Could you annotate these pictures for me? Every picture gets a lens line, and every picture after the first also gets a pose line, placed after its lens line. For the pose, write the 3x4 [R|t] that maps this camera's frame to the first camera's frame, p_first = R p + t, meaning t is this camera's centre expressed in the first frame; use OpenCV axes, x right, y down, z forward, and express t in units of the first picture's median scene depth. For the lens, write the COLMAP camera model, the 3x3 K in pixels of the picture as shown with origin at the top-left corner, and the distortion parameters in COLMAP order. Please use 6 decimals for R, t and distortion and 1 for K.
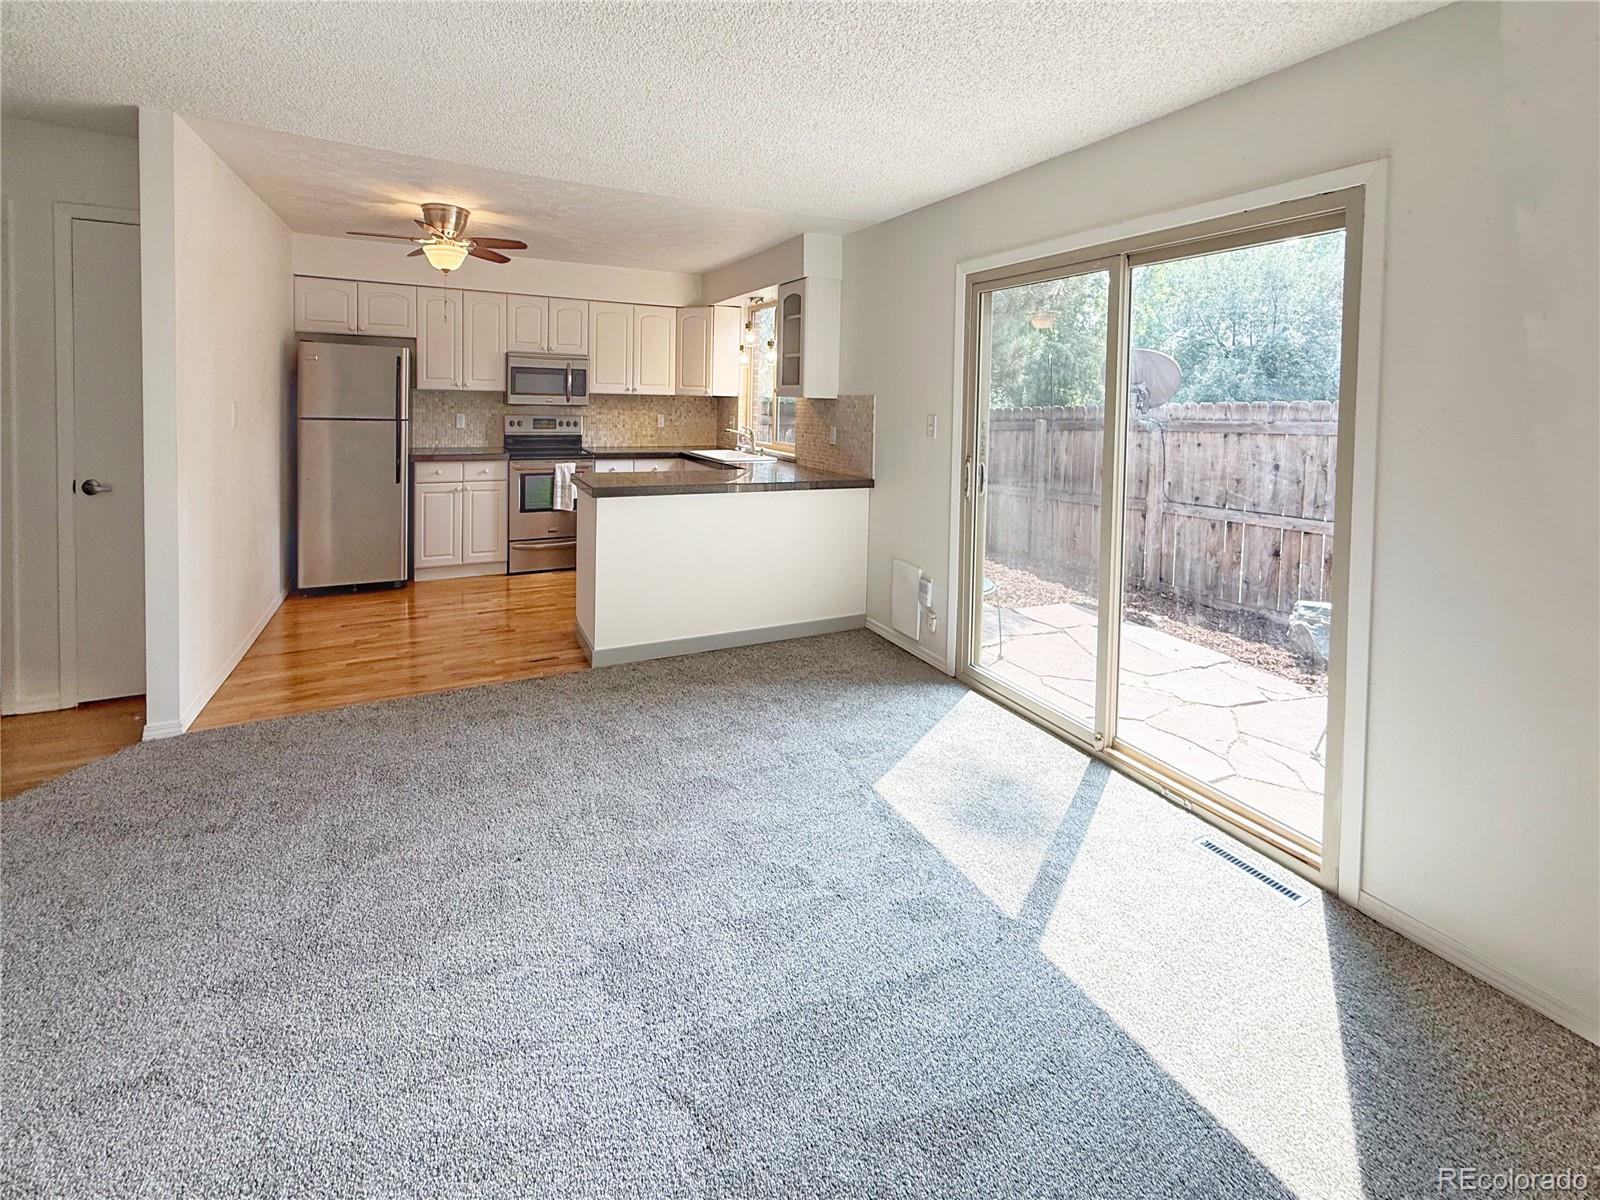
lens RADIAL K [[647.5, 0, 794.0], [0, 647.5, 530.4], [0, 0, 1]] dist [0.001527, 0.000627]
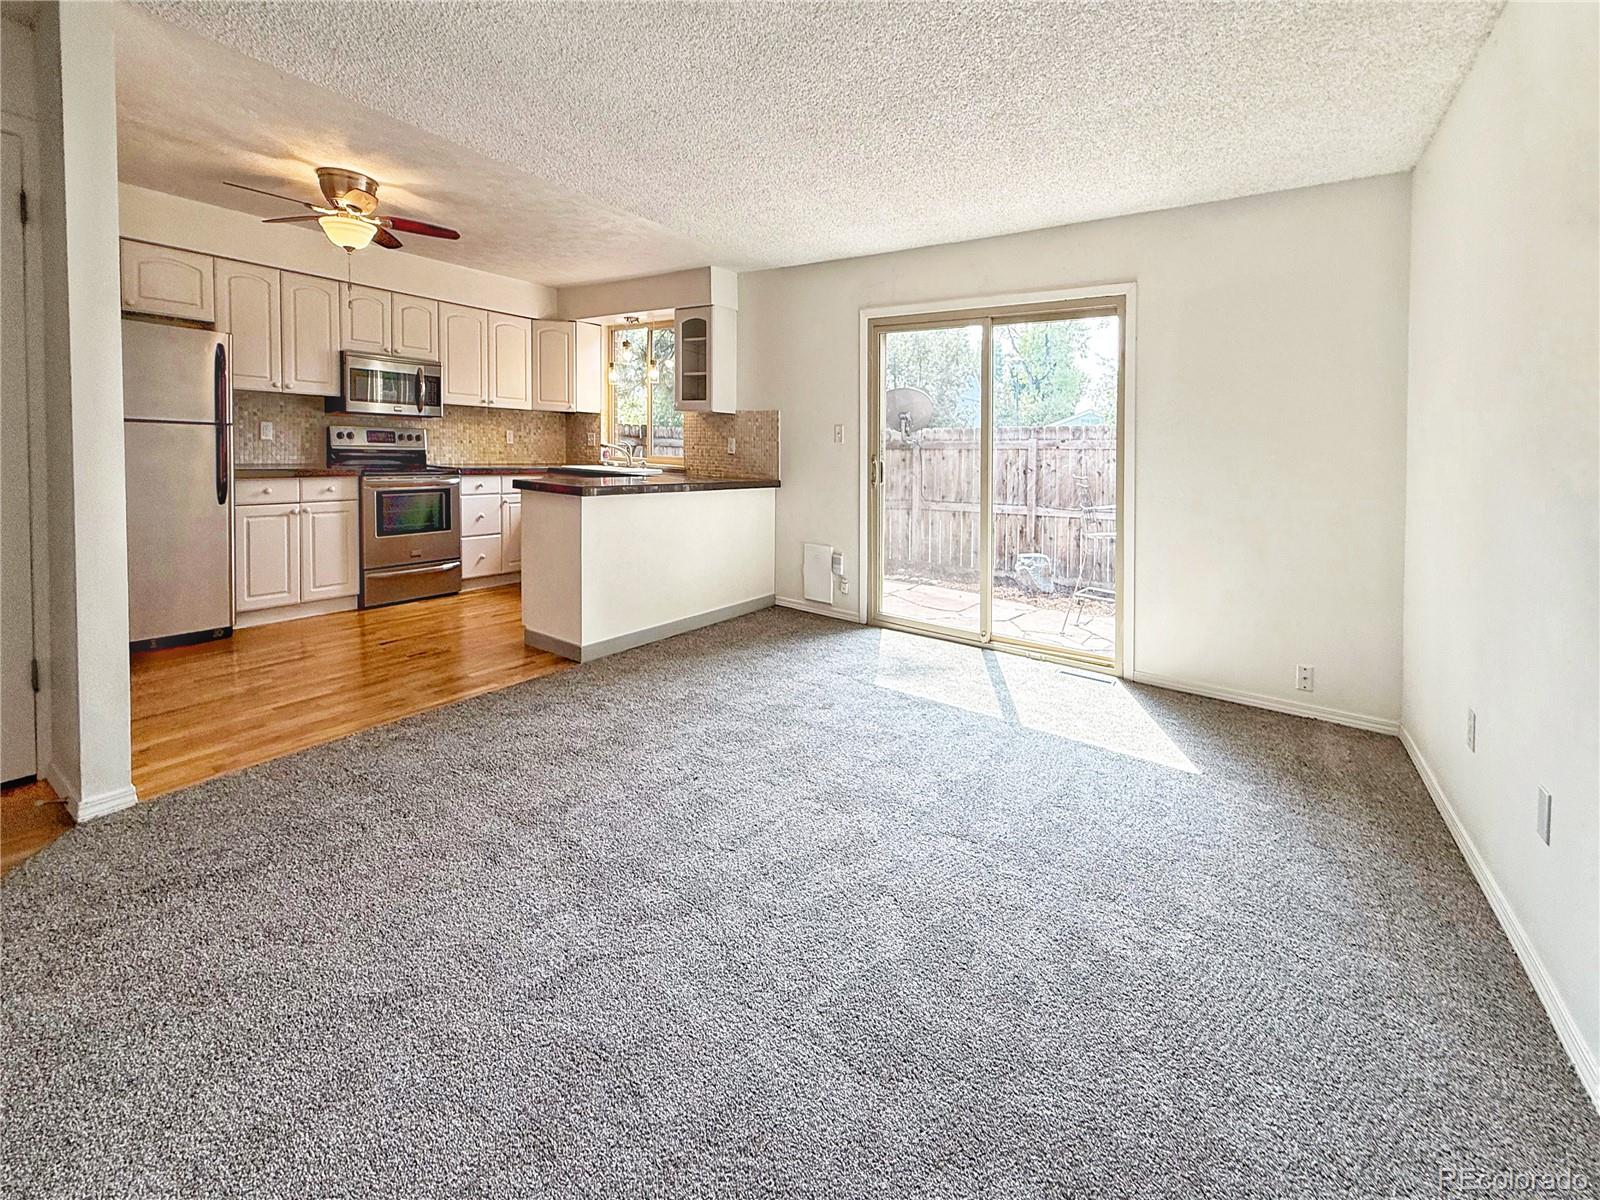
lens RADIAL K [[647.5, 0, 800.5], [0, 647.5, 600.8], [0, 0, 1]] dist [0.001527, 0.000627]
pose [[0.853942, -0.112780, 0.507999, -0.422566], [0.094101, 0.993605, 0.062406, 0.064122], [-0.511789, -0.005488, 0.859094, -0.061740]]
